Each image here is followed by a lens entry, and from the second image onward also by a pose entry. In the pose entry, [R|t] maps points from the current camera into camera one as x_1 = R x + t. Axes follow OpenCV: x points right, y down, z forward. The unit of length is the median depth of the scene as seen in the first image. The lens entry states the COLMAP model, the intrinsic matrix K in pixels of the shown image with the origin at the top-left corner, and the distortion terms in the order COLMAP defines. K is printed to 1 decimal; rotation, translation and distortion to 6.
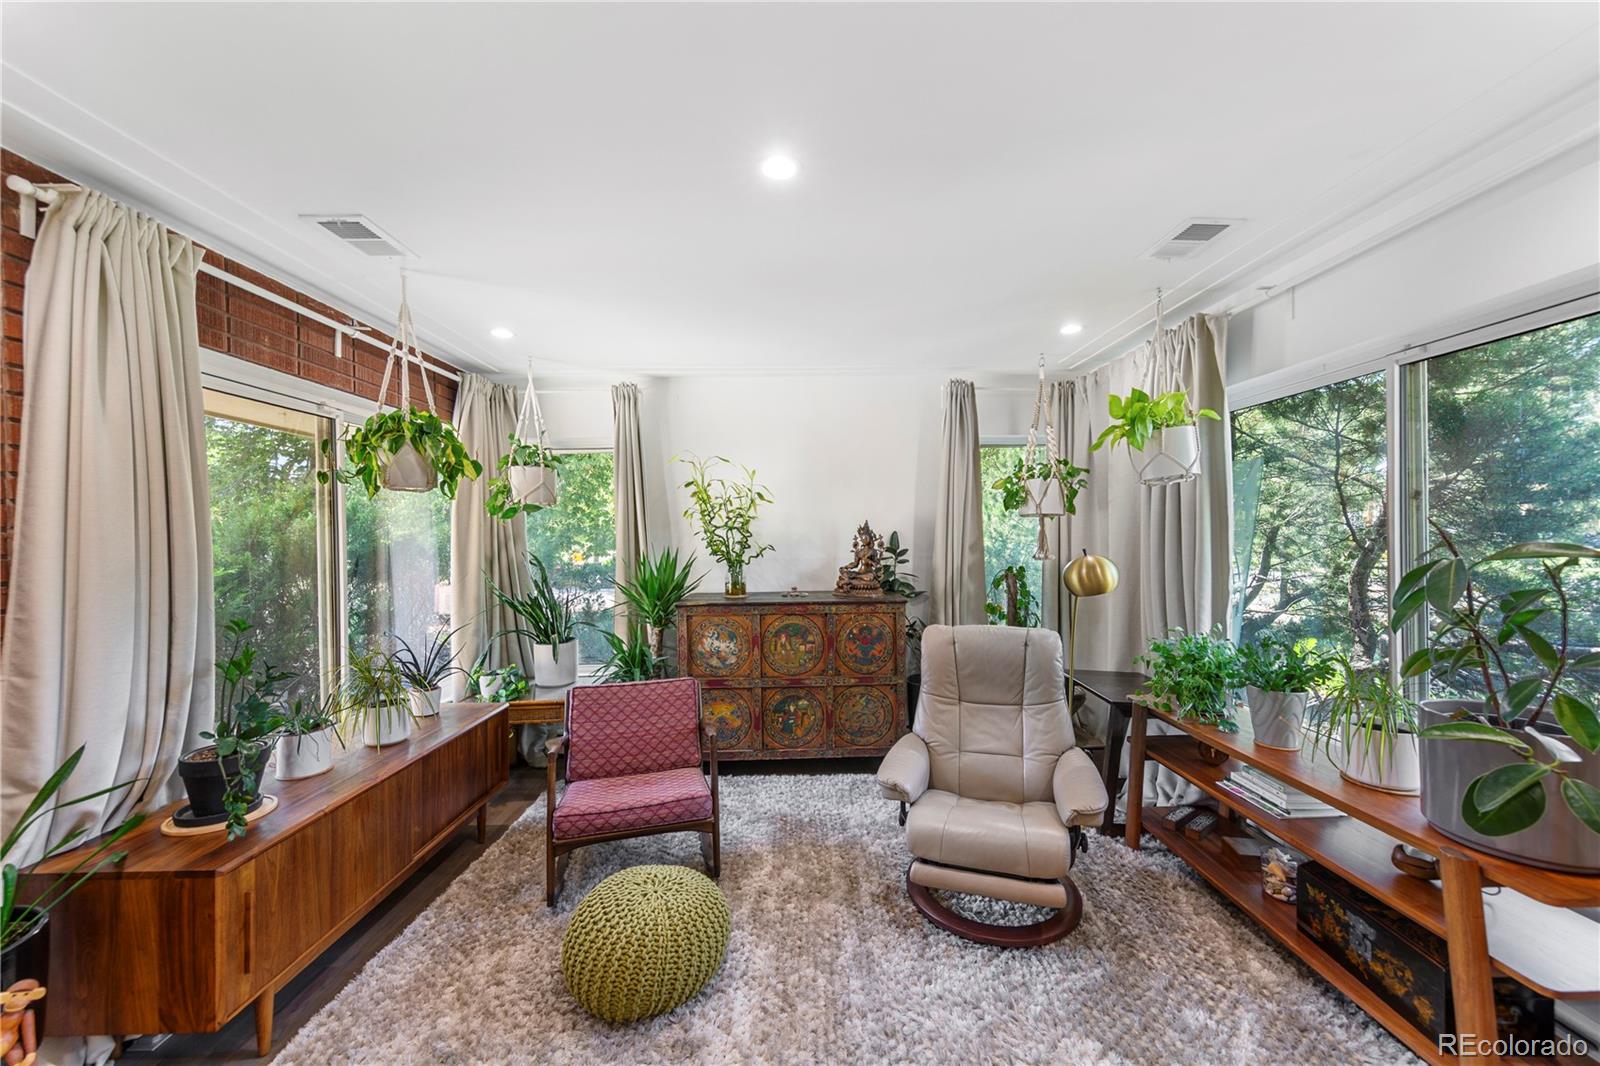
lens RADIAL K [[602.7, 0, 807.5], [0, 602.7, 539.9], [0, 0, 1]] dist [0.008065, -0.001355]
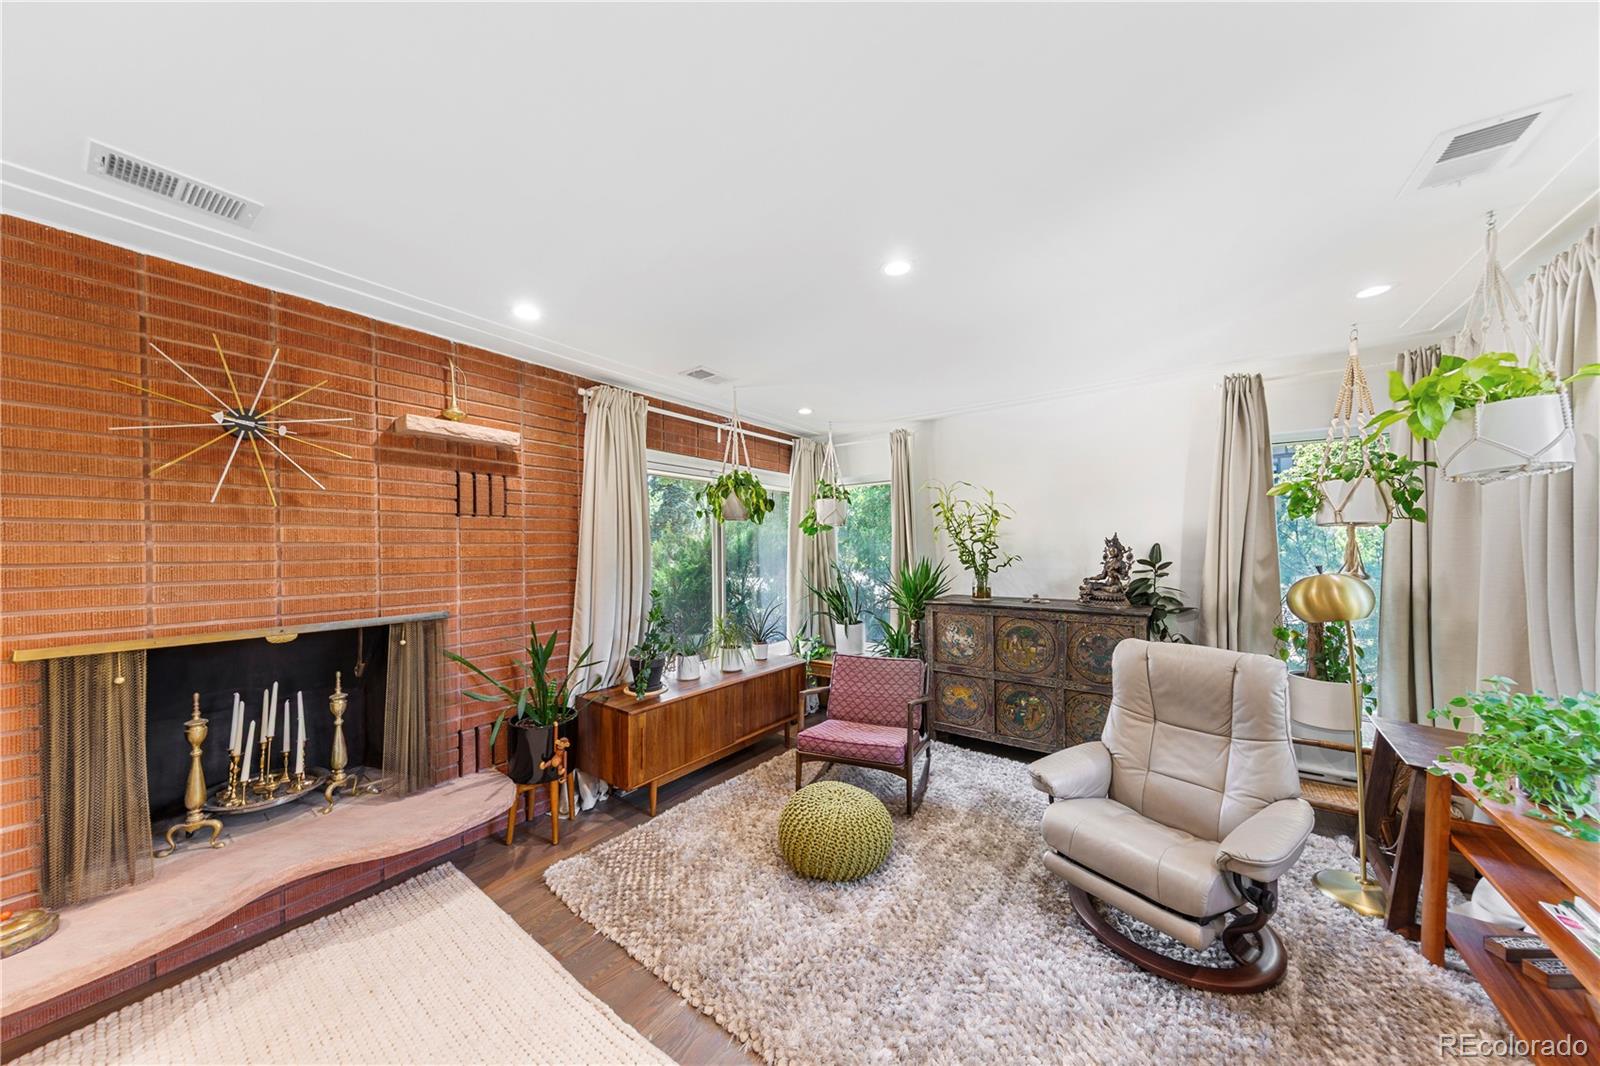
lens RADIAL K [[509.7, 0, 800.8], [0, 509.7, 548.8], [0, 0, 1]] dist [0.008229, -0.000533]
pose [[0.792352, 0.005637, -0.610038, 0.318458], [-0.006526, 0.999978, 0.000765, -0.004496], [0.610029, 0.003375, 0.792372, -0.001690]]
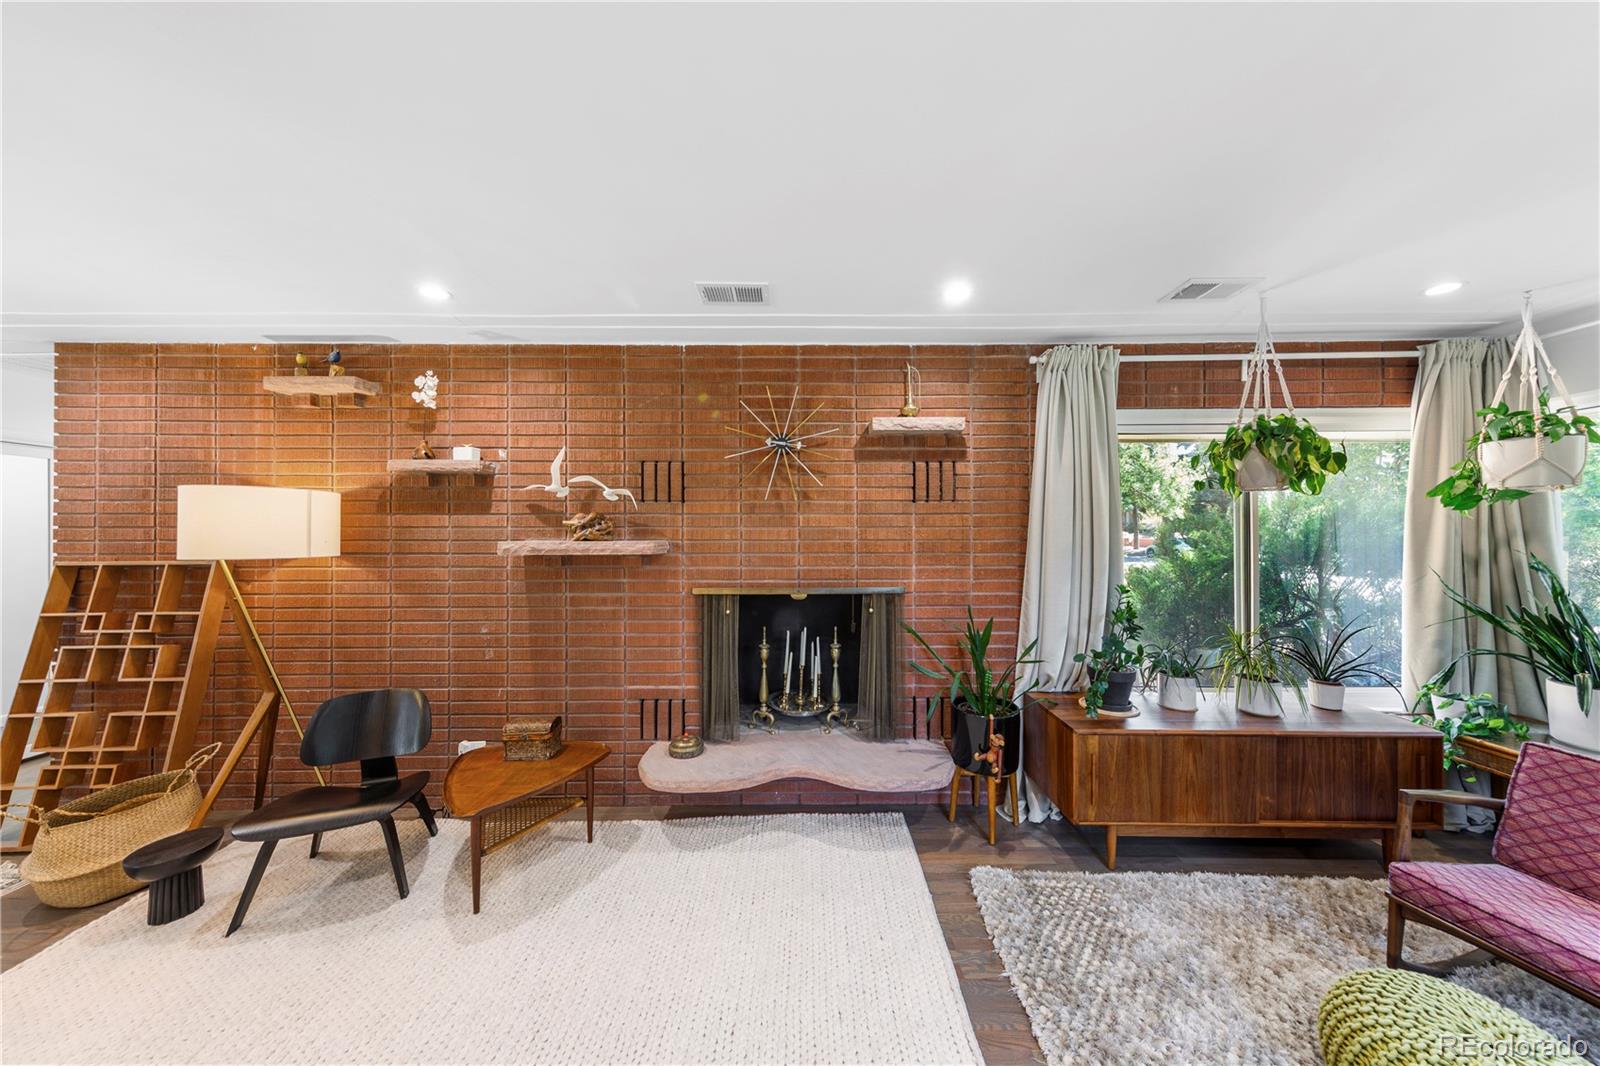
lens RADIAL K [[509.7, 0, 806.4], [0, 509.7, 530.1], [0, 0, 1]] dist [0.008229, -0.000533]
pose [[-0.018307, 0.004512, -0.999822, 0.281074], [-0.007619, 0.999960, 0.004652, -0.006375], [0.999803, 0.007703, -0.018271, 0.170801]]
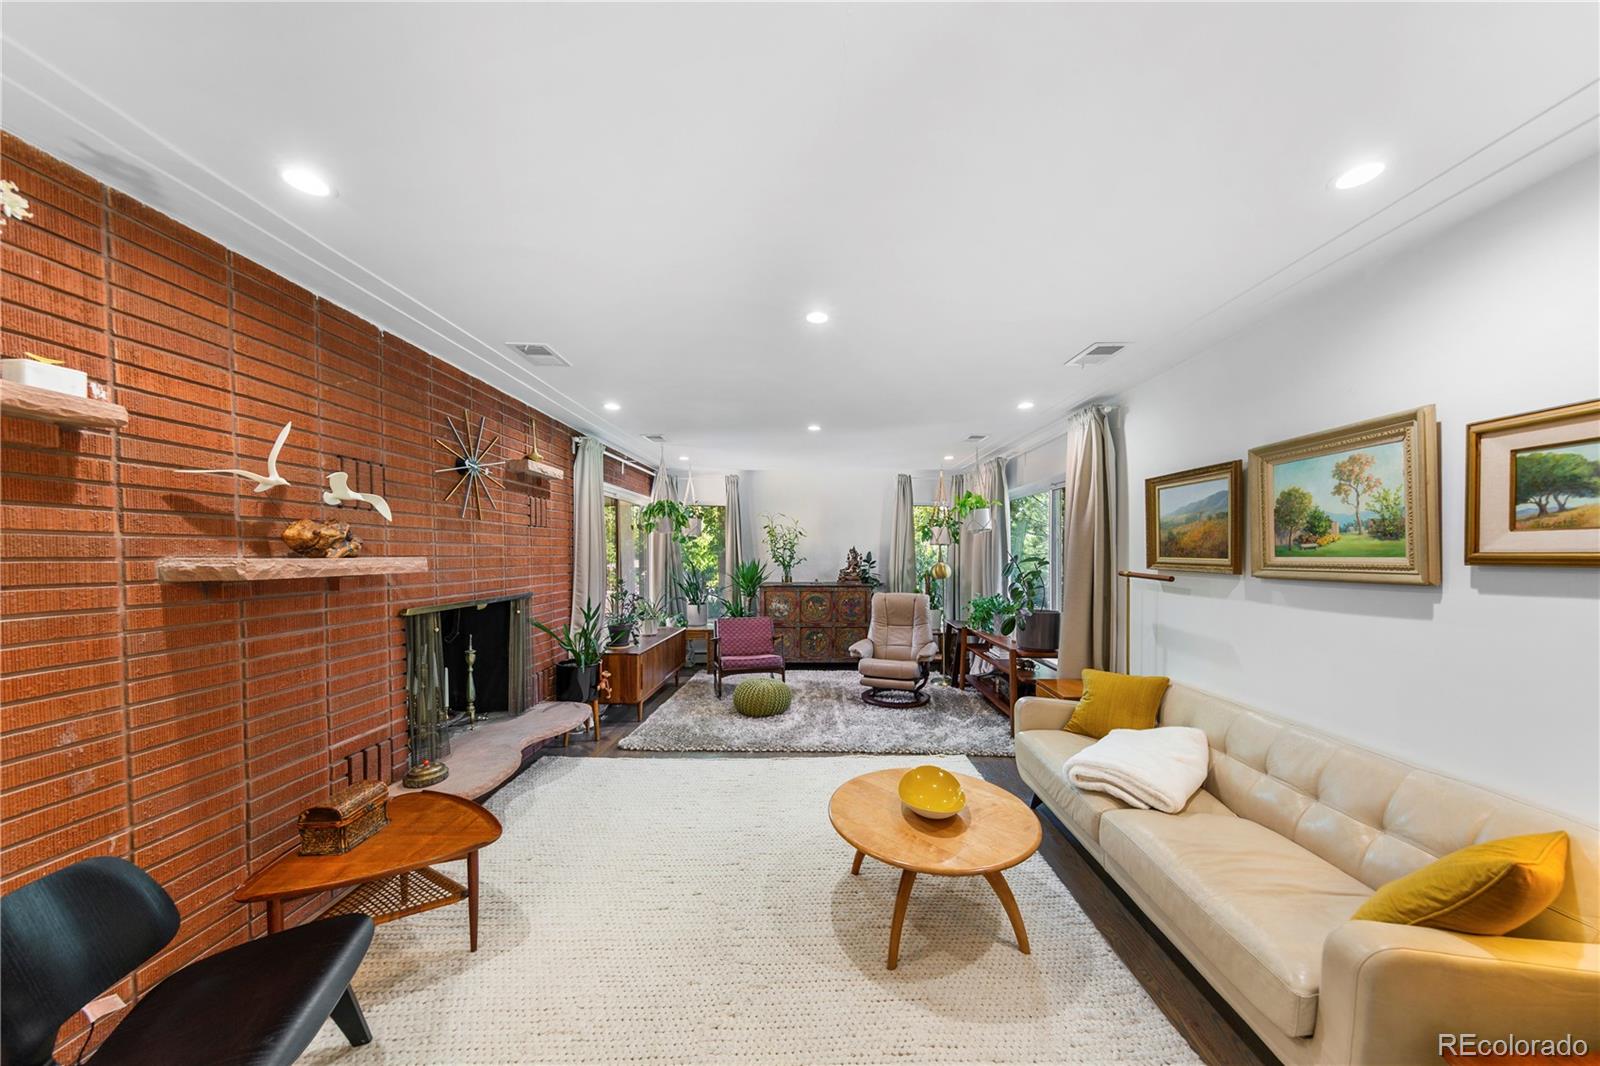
lens RADIAL K [[509.7, 0, 804.7], [0, 509.7, 564.2], [0, 0, 1]] dist [0.008229, -0.000533]
pose [[0.999024, 0.013491, -0.042059, 0.013863], [-0.012976, 0.999838, 0.012511, 0.014363], [0.042221, -0.011953, 0.999037, -1.024682]]
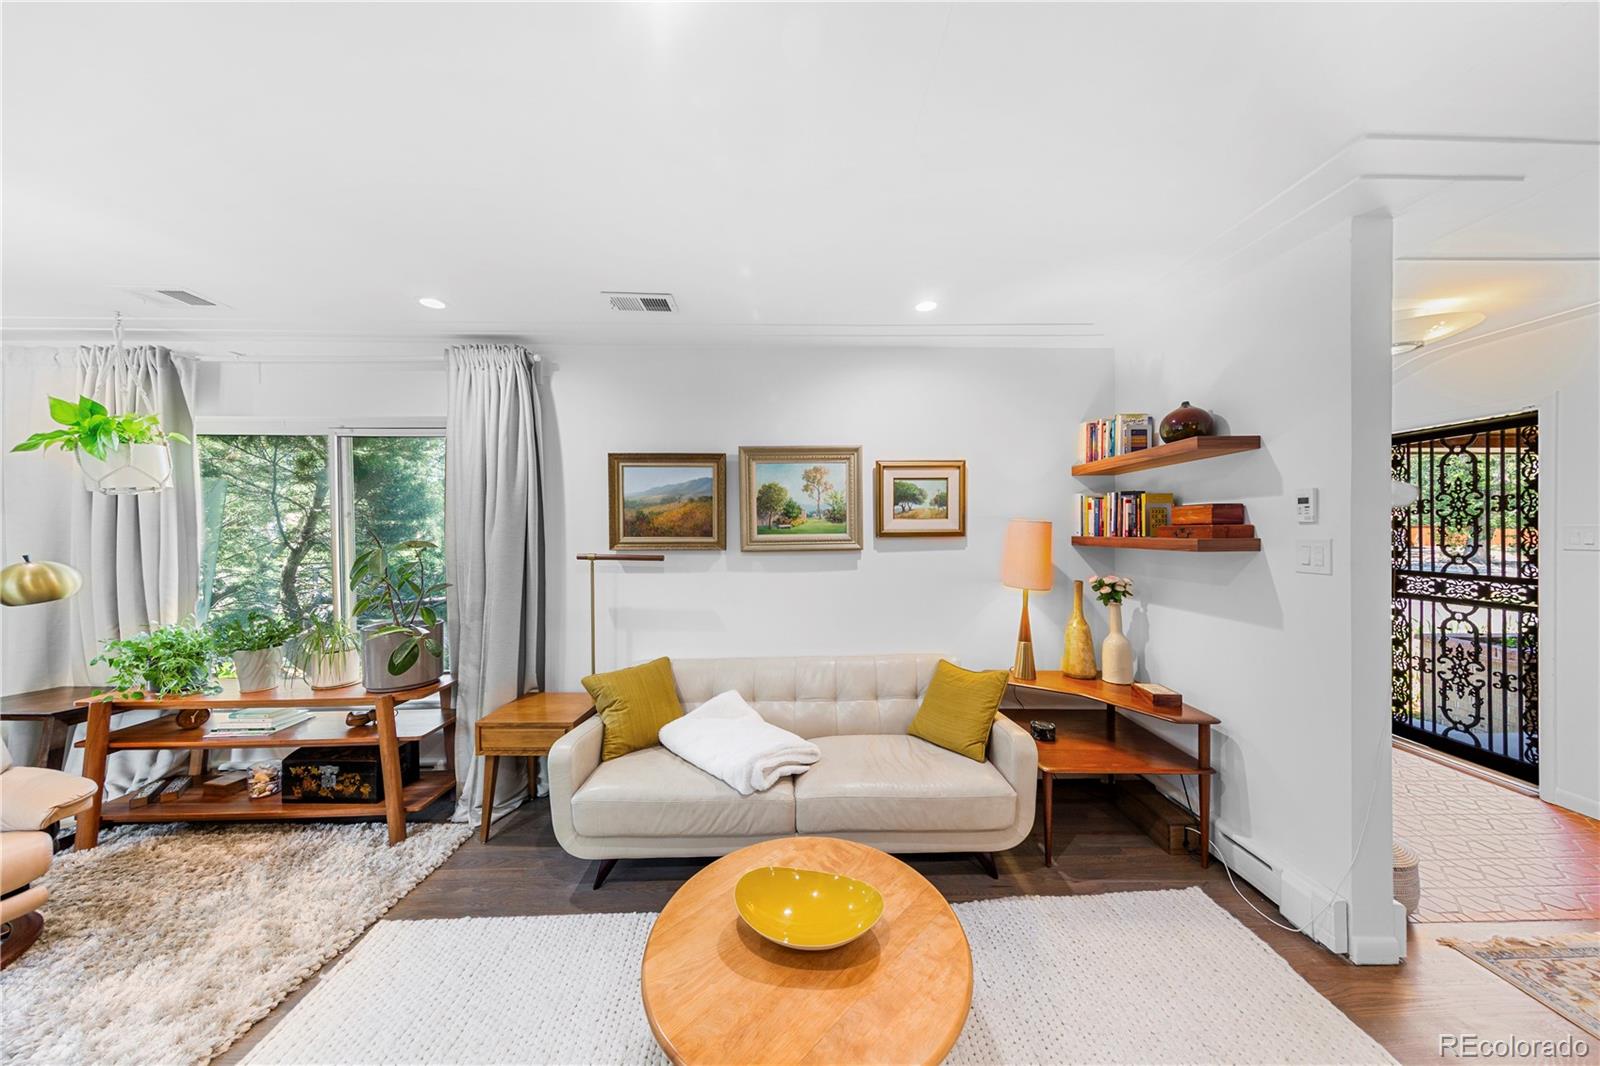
lens RADIAL K [[509.7, 0, 802.1], [0, 509.7, 534.0], [0, 0, 1]] dist [0.008229, -0.000533]
pose [[0.008722, 0.003656, 0.999955, -0.338917], [0.018397, 0.999823, -0.003816, 0.007061], [-0.999793, 0.018429, 0.008653, -0.225913]]
